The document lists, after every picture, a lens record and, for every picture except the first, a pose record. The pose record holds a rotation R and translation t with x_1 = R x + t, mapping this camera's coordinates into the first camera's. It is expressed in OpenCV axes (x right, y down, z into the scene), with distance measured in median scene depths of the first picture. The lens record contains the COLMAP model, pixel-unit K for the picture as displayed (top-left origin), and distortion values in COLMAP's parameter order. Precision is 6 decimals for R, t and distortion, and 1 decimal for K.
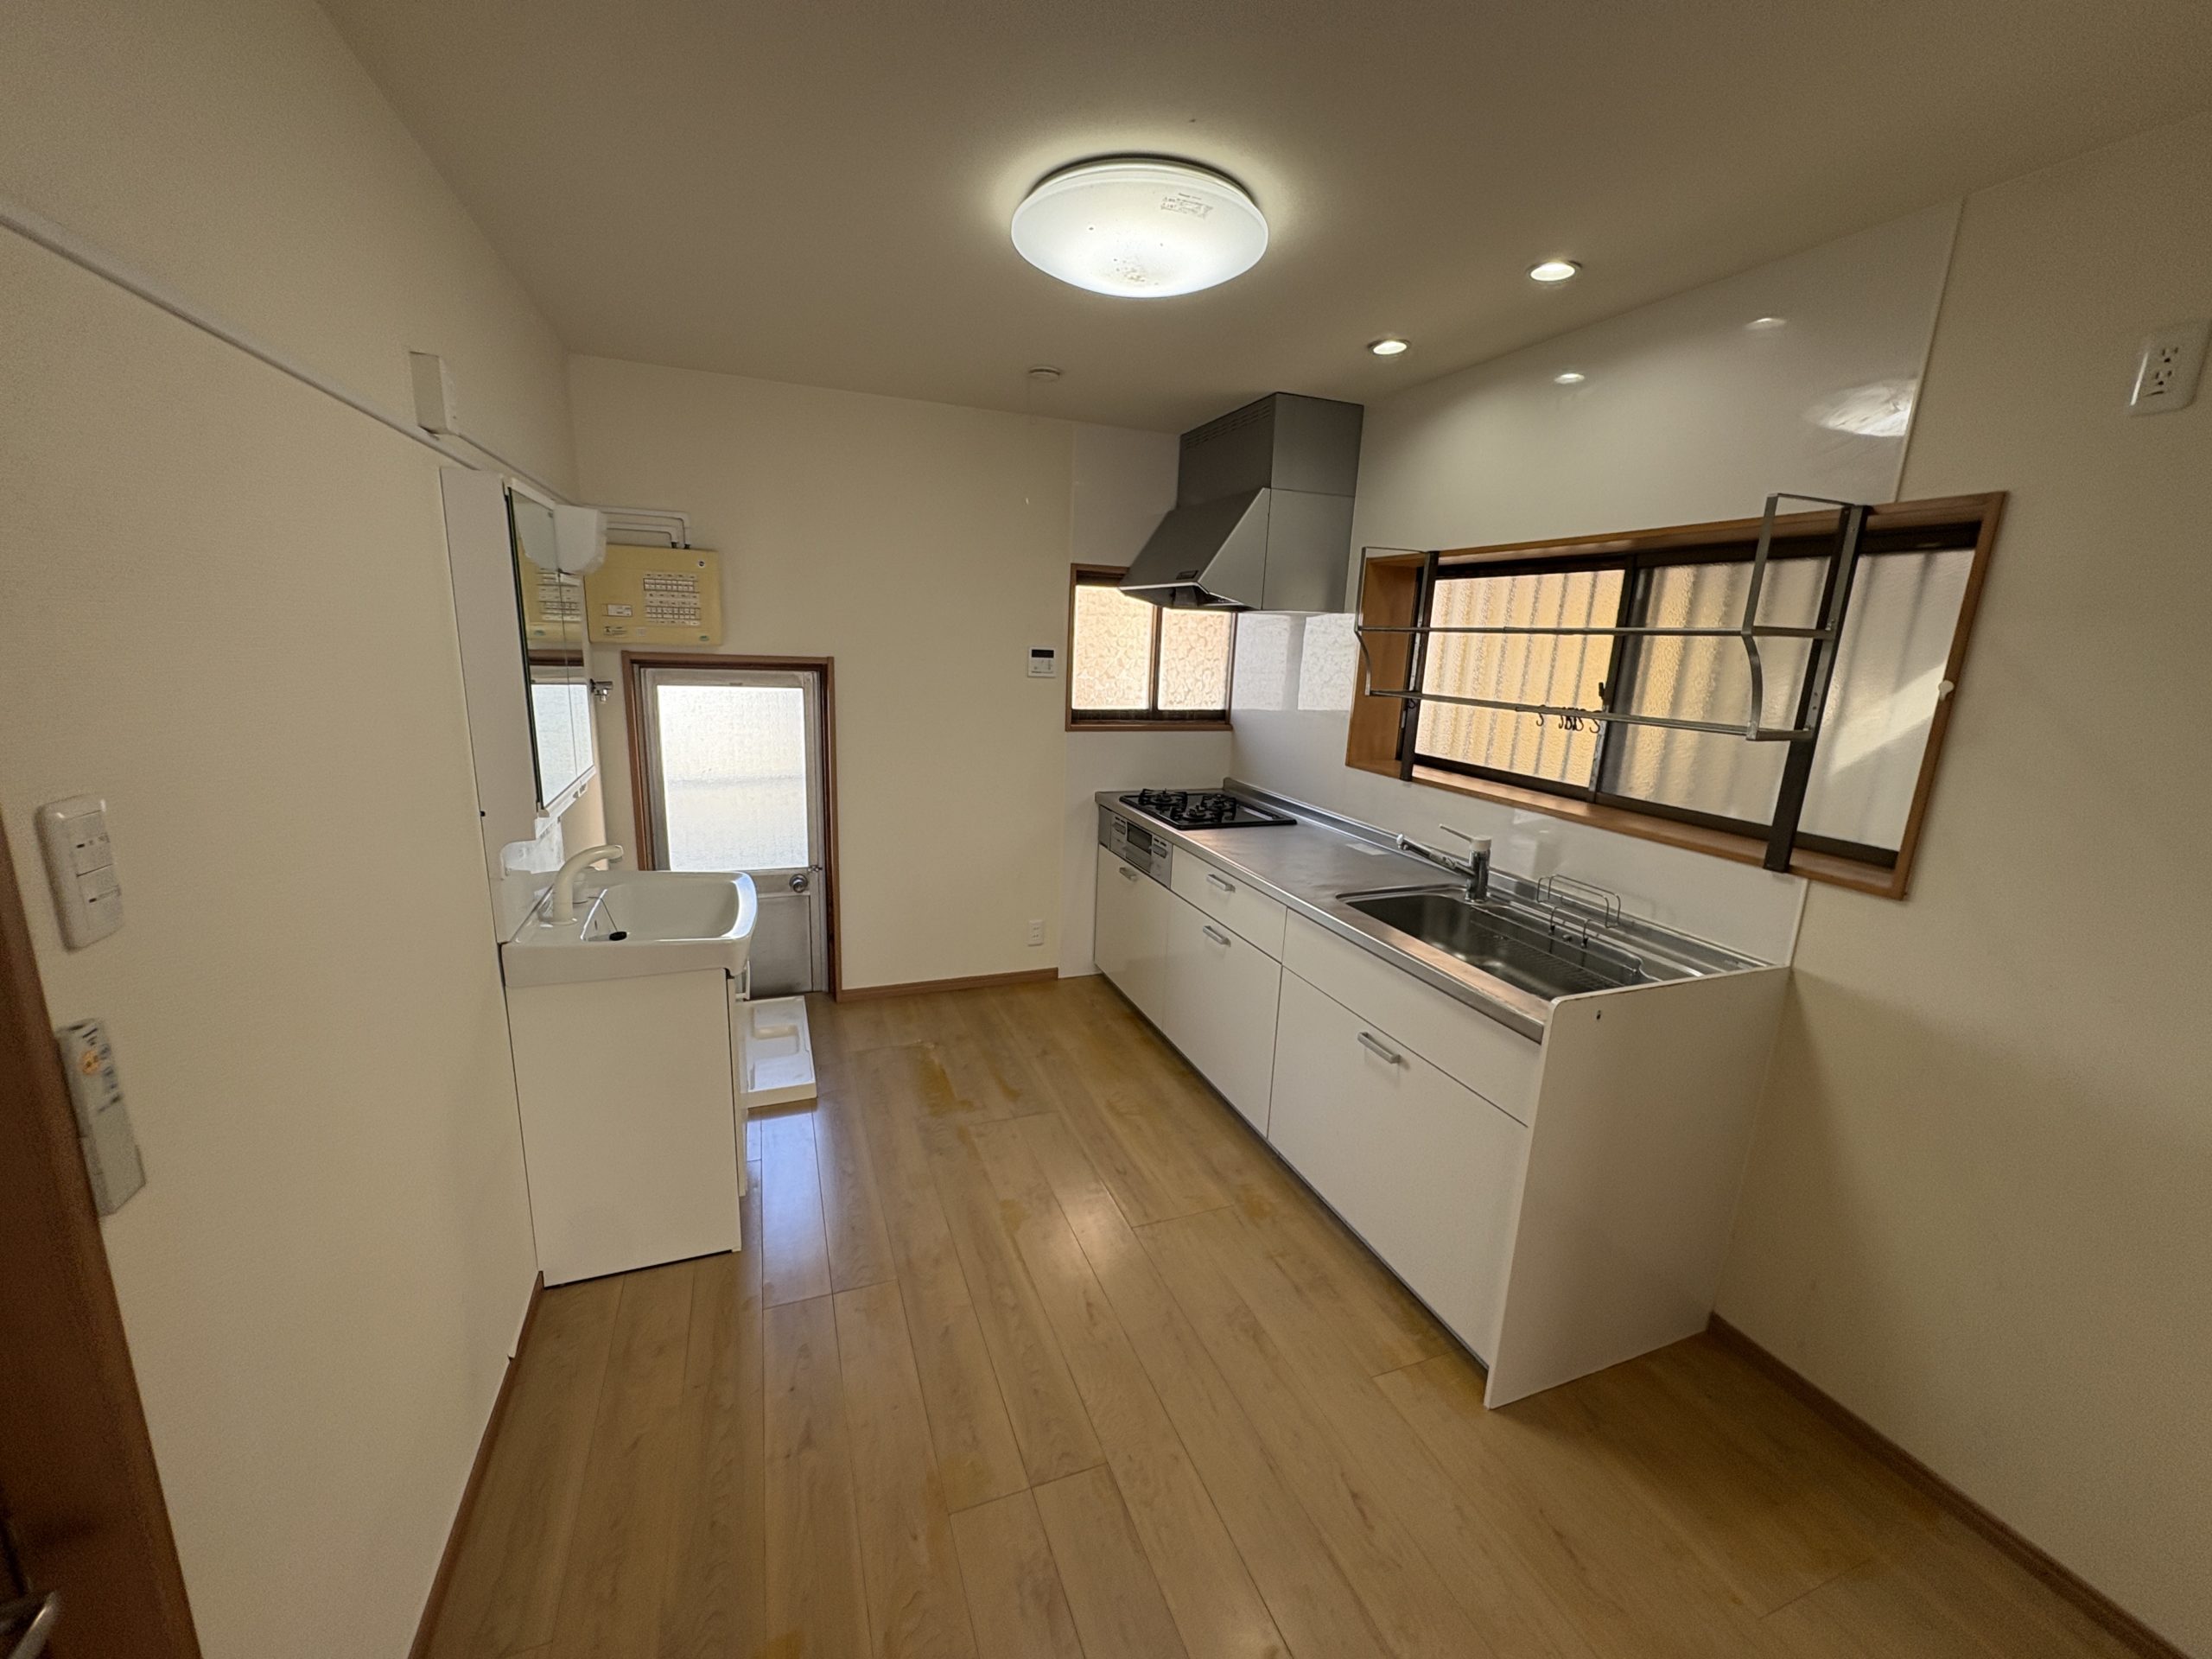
lens RADIAL K [[875.1, 0, 1103.4], [0, 875.1, 829.6], [0, 0, 1]] dist [-0.000418, -0.000096]
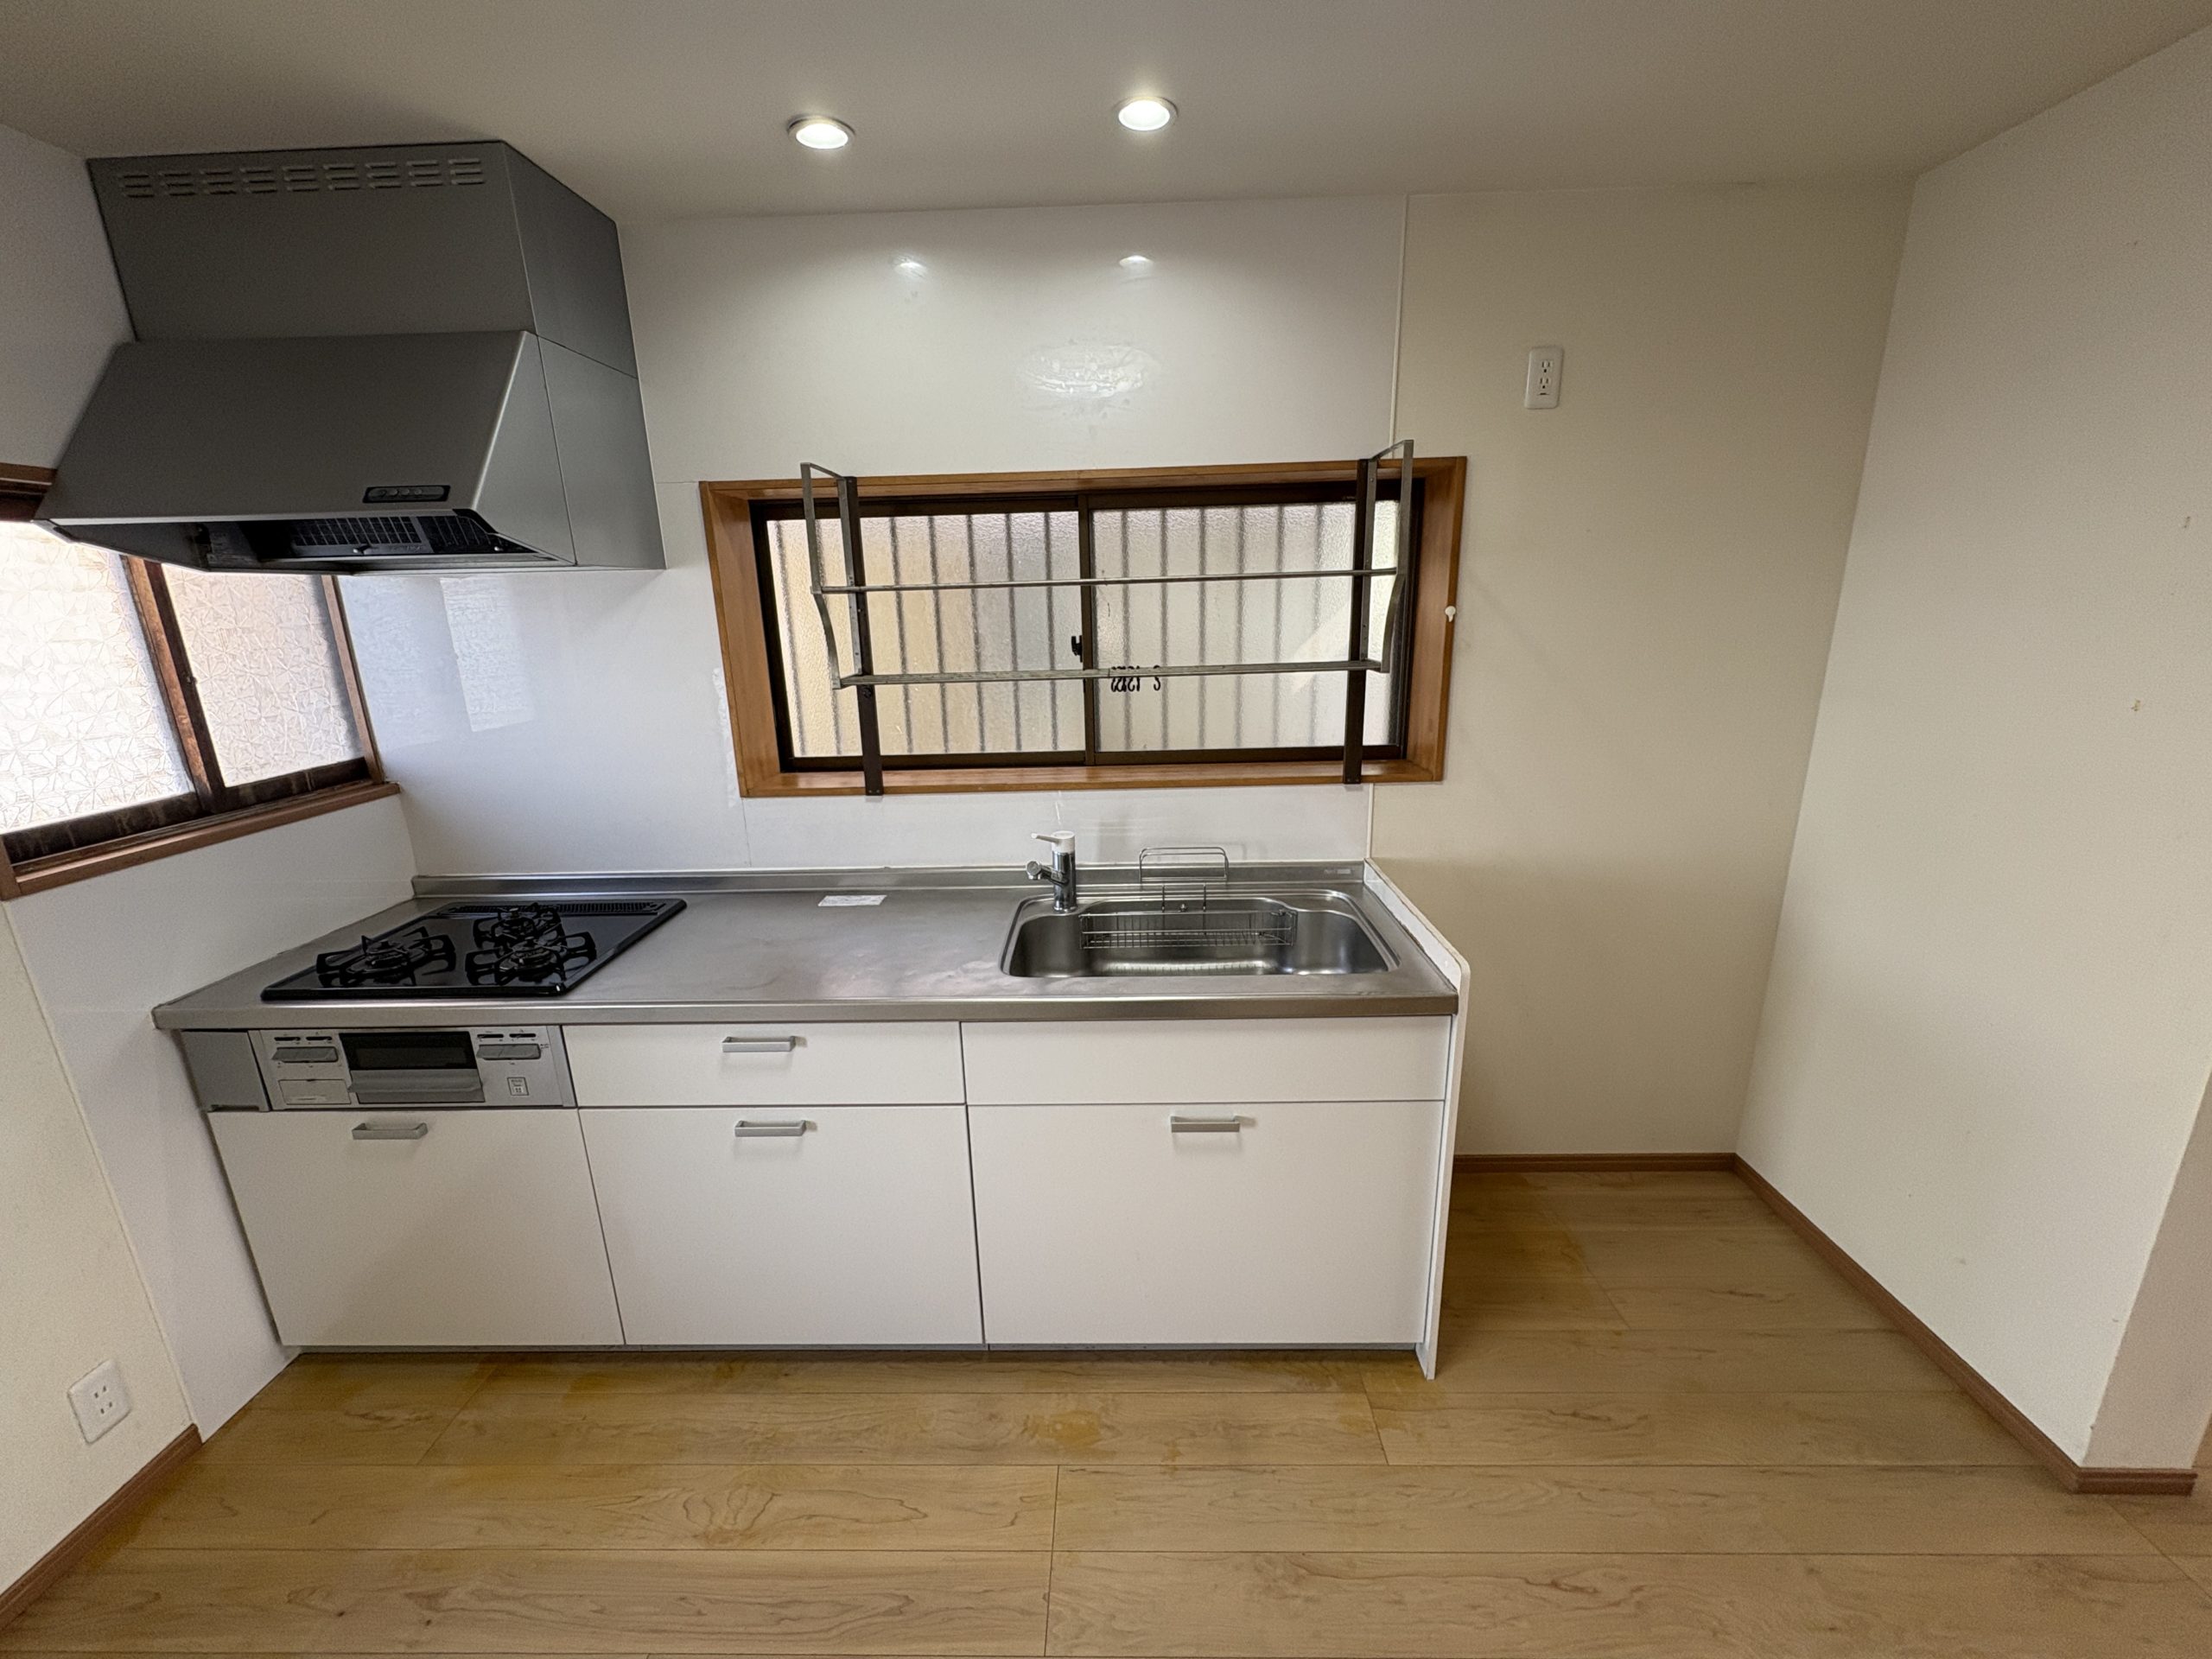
lens RADIAL K [[872.3, 0, 1104.4], [0, 872.3, 832.6], [0, 0, 1]] dist [-0.001146, 0.000116]
pose [[0.377066, -0.284796, 0.881313, -0.209858], [0.242512, 0.948711, 0.202818, -0.112217], [-0.893873, 0.137253, 0.426793, 0.451880]]
